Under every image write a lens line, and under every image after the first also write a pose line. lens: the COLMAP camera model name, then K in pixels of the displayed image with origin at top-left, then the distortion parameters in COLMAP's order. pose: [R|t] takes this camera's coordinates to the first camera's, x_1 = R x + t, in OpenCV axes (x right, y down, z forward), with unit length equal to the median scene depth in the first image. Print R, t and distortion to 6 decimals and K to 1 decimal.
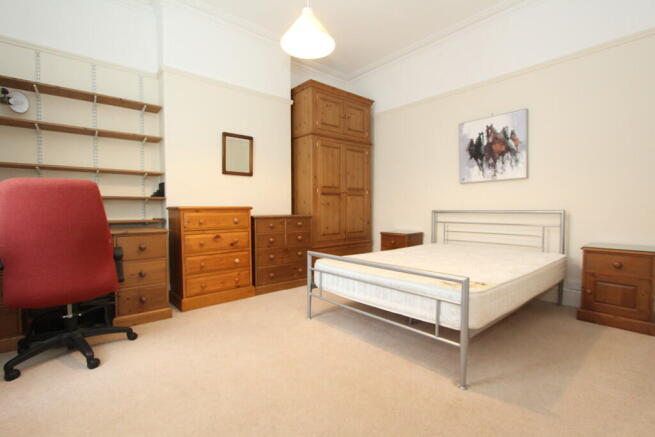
lens RADIAL K [[302.3, 0, 327.1], [0, 302.3, 216.5], [0, 0, 1]] dist [-0.011098, -0.000625]
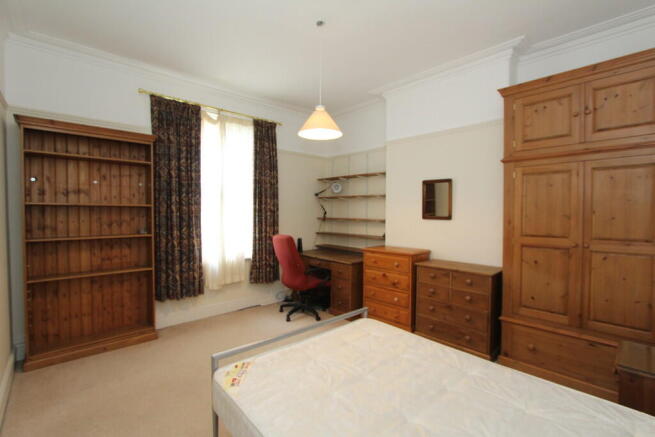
lens RADIAL K [[302.3, 0, 327.4], [0, 302.3, 218.9], [0, 0, 1]] dist [-0.011098, -0.000625]
pose [[0.039678, 0.026993, -0.998848, 0.689989], [-0.027090, 0.999297, 0.025929, -0.151985], [0.998845, 0.026030, 0.040381, 0.577157]]
